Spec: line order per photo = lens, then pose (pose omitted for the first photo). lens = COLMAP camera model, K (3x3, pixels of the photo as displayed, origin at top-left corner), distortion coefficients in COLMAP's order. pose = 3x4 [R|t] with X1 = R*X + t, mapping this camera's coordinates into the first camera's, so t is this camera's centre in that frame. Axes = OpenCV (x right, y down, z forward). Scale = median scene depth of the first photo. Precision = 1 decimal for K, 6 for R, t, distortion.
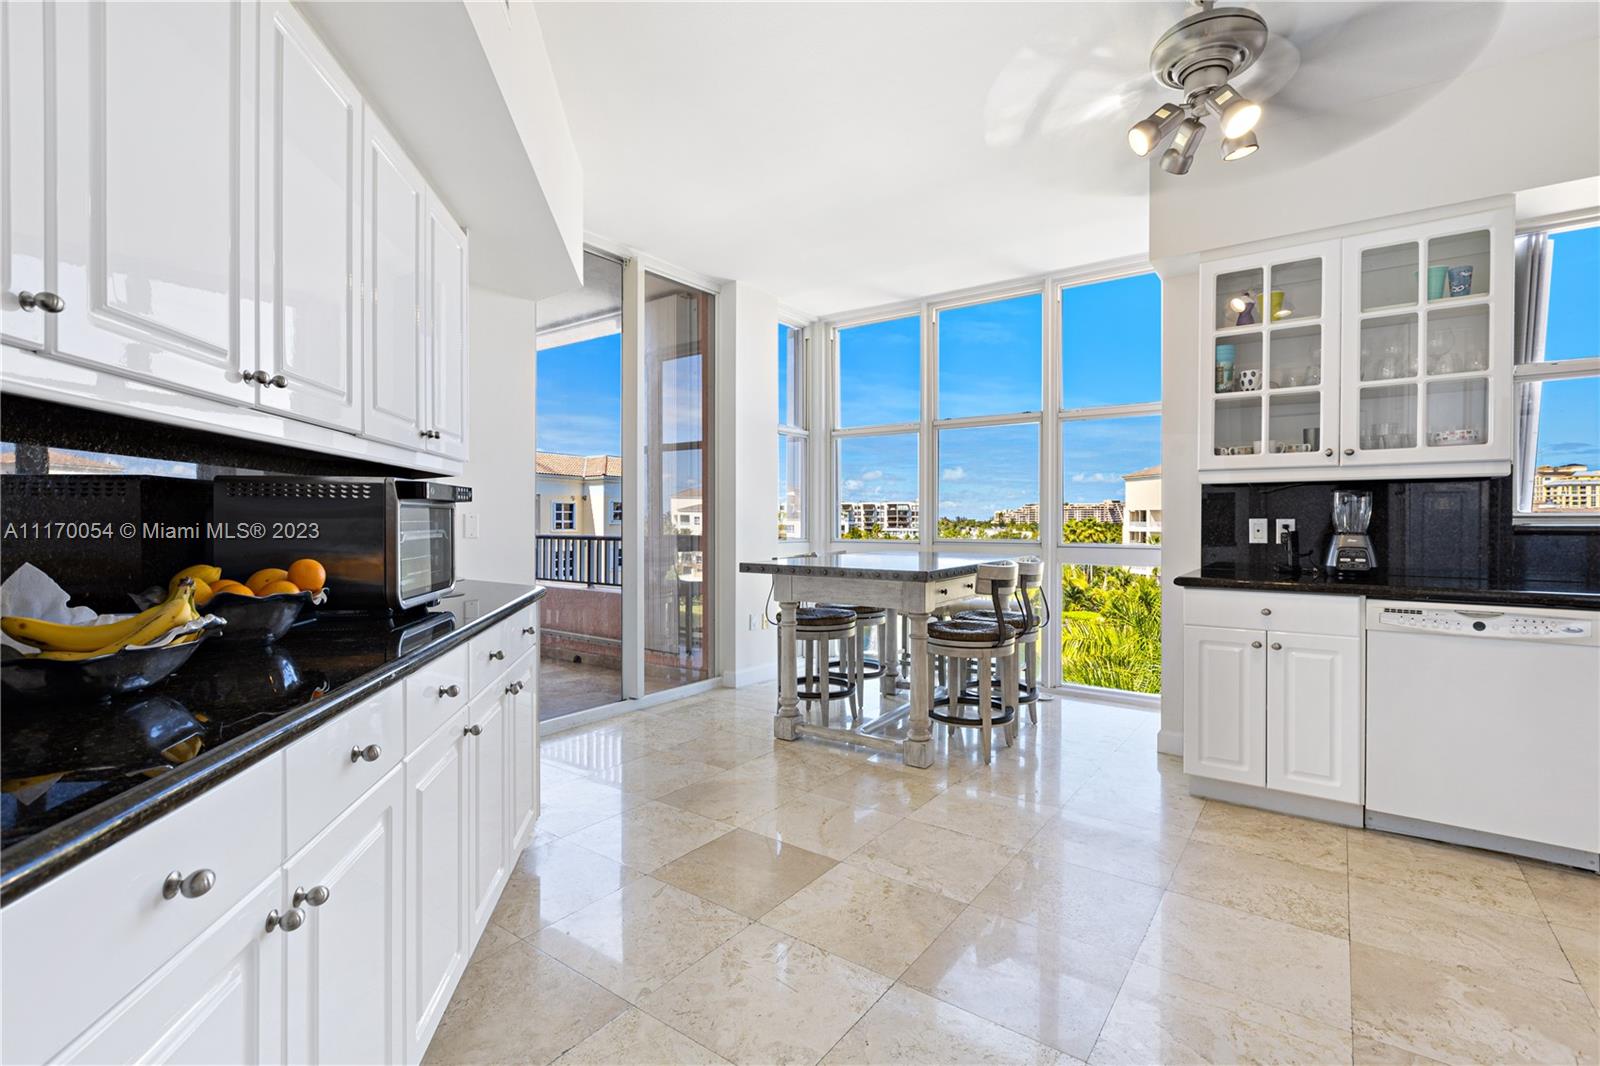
lens RADIAL K [[743.3, 0, 798.9], [0, 743.3, 524.0], [0, 0, 1]] dist [0.005636, 0.000424]
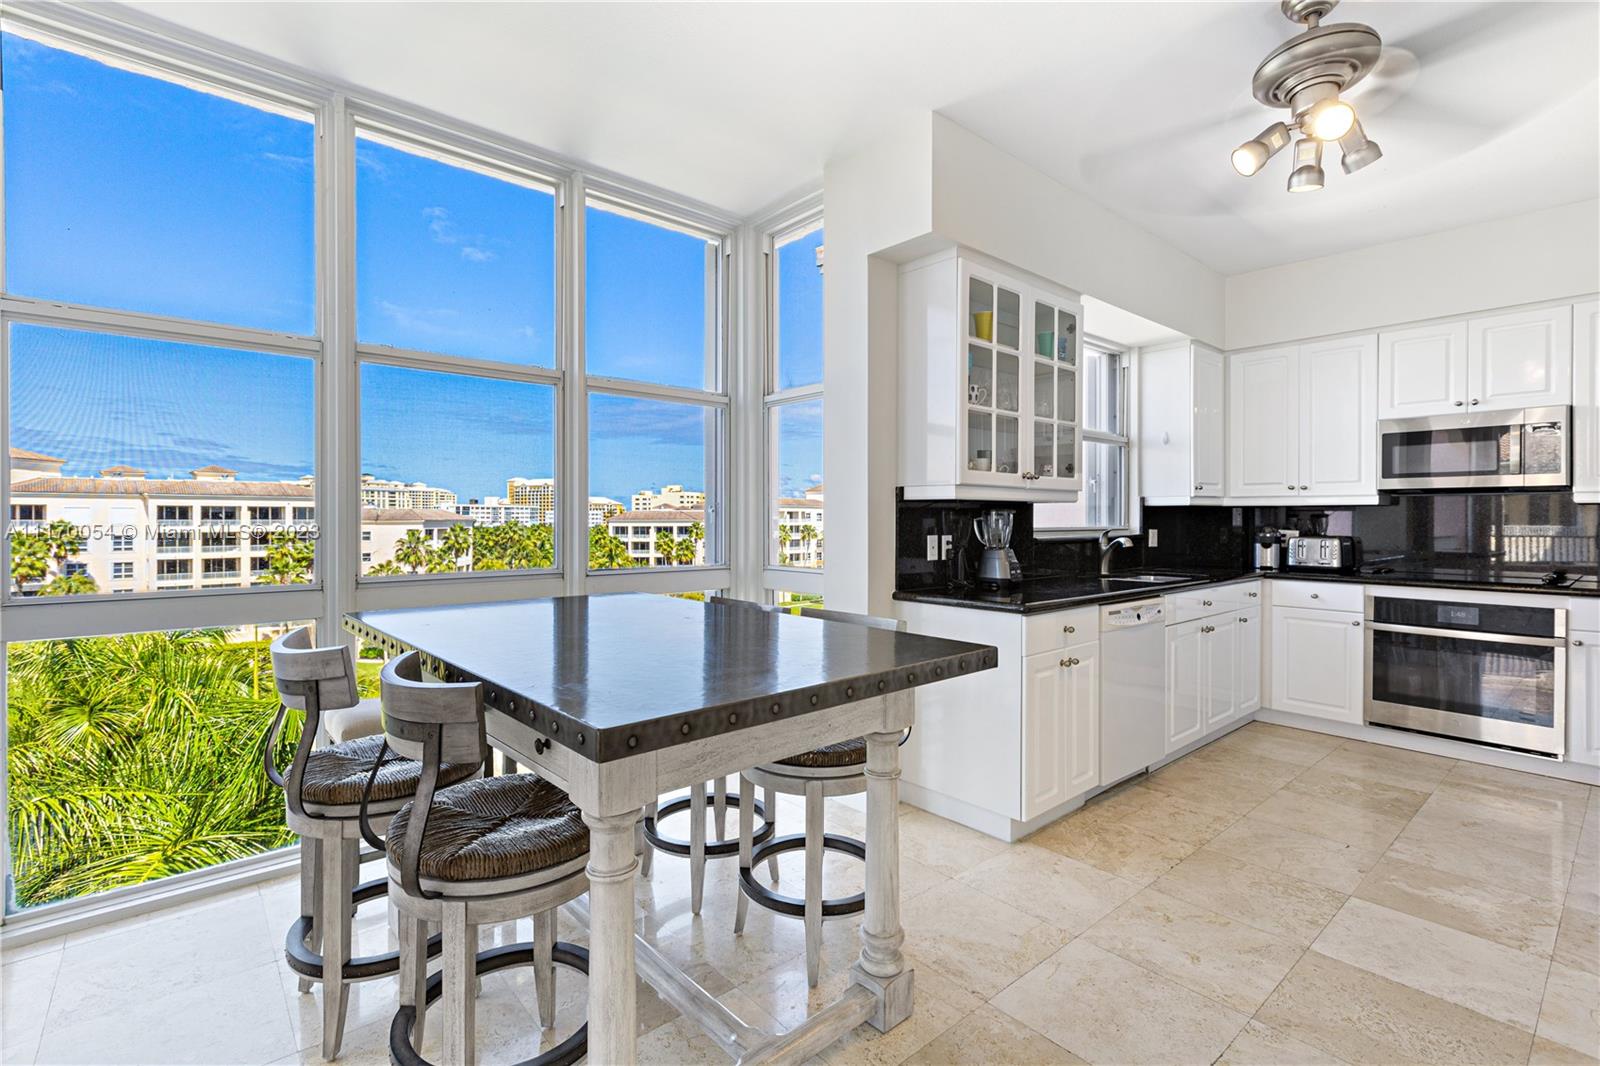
lens RADIAL K [[733.0, 0, 803.6], [0, 733.0, 512.5], [0, 0, 1]] dist [-0.020425, -0.000164]
pose [[0.217816, 0.008514, 0.975953, -0.358698], [0.003374, 0.999949, -0.009477, -0.028361], [-0.975984, 0.005357, 0.217776, 0.954979]]
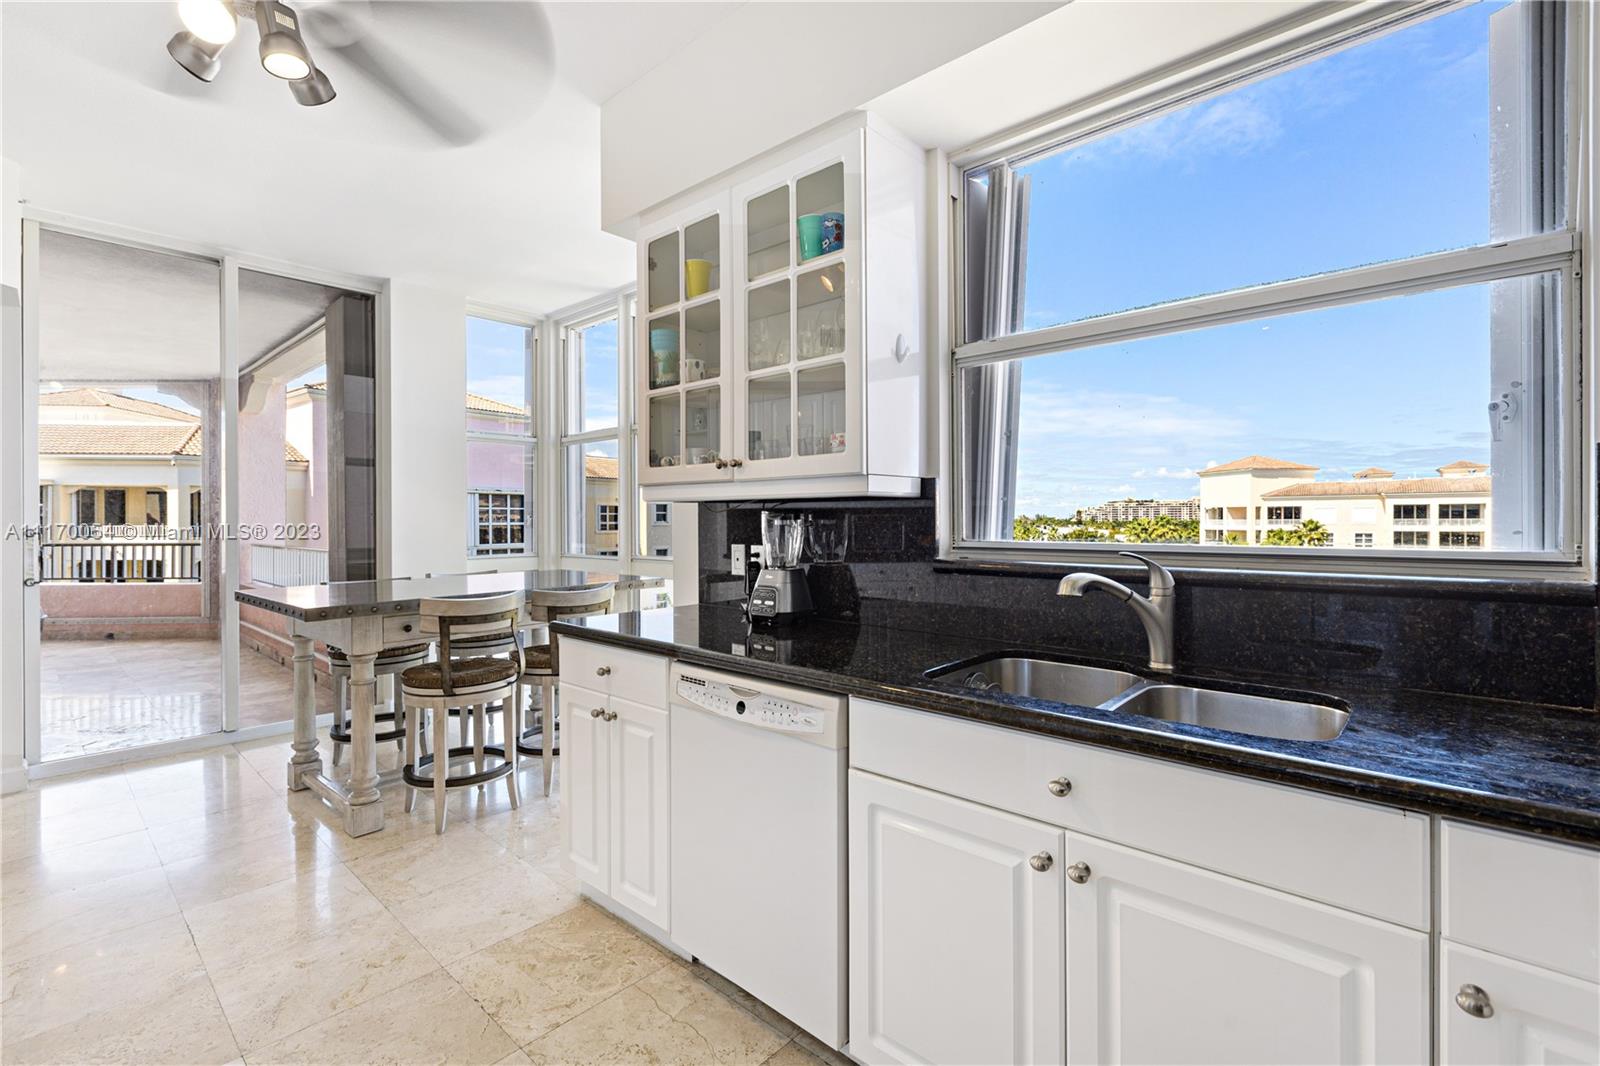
lens RADIAL K [[735.6, 0, 791.3], [0, 735.6, 517.8], [0, 0, 1]] dist [-0.013255, -0.000028]
pose [[0.993277, -0.005495, -0.115631, 0.764765], [0.004689, 0.999963, -0.007241, -0.029741], [0.115667, 0.006650, 0.993266, 0.222229]]
